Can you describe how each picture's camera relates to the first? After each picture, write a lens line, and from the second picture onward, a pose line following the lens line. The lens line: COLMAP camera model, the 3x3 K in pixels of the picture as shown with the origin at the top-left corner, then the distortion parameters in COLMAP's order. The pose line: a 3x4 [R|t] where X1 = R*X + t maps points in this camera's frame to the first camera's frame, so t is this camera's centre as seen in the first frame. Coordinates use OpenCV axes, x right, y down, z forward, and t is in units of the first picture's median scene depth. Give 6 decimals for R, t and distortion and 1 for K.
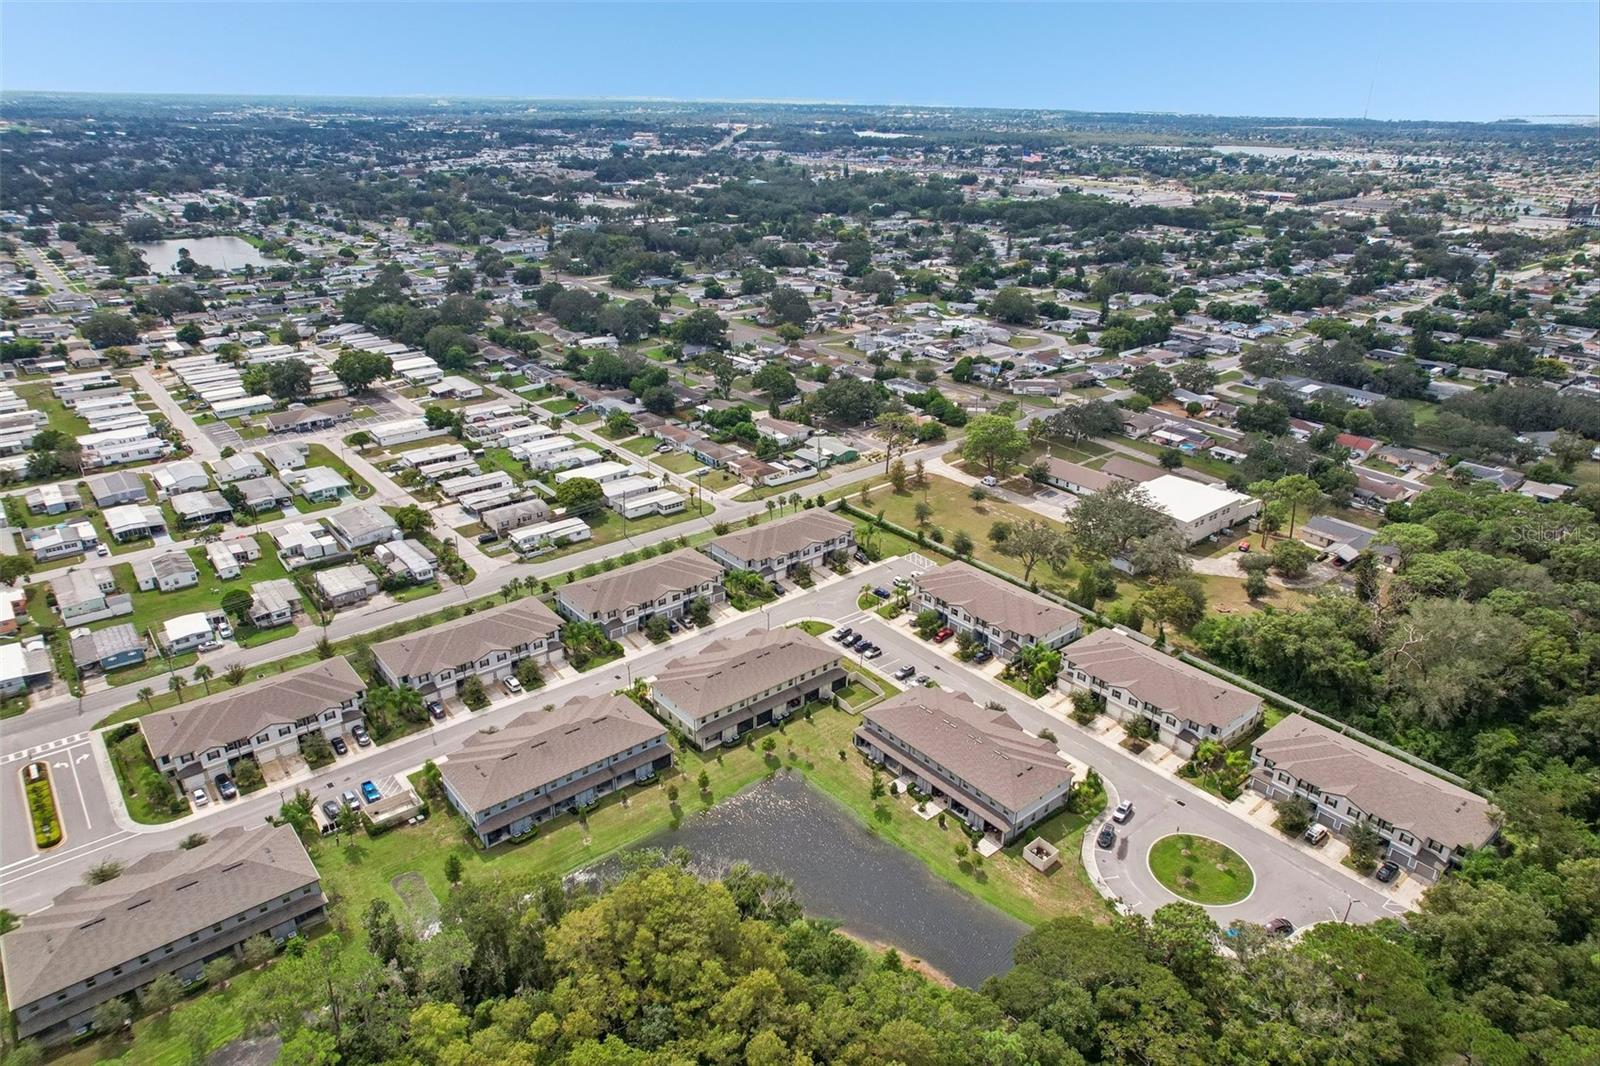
lens RADIAL K [[1029.8, 0, 800.0], [0, 1029.8, 533.0], [0, 0, 1]] dist [-0.052682, 0.002065]
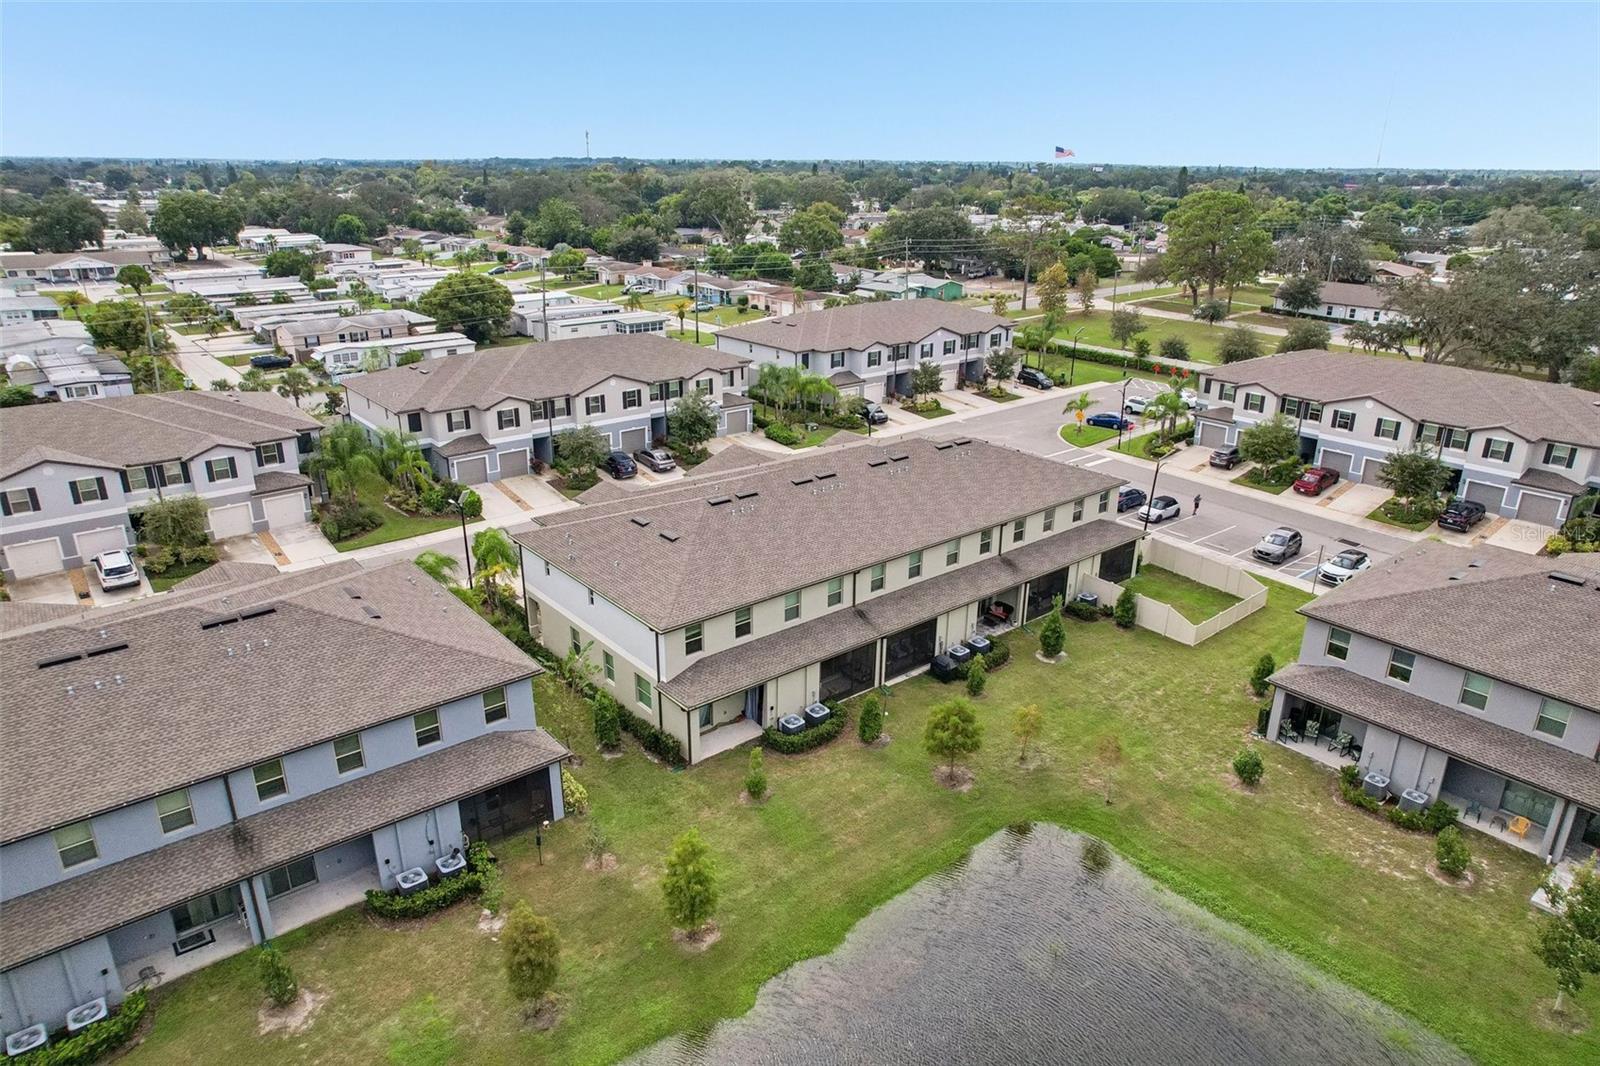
lens RADIAL K [[1029.8, 0, 800.0], [0, 1029.8, 533.0], [0, 0, 1]] dist [-0.052682, 0.002065]
pose [[0.999981, -0.005294, -0.003251, -0.059946], [0.005096, 0.998305, -0.057983, 0.153944], [0.003552, 0.057965, 0.998312, 0.670855]]
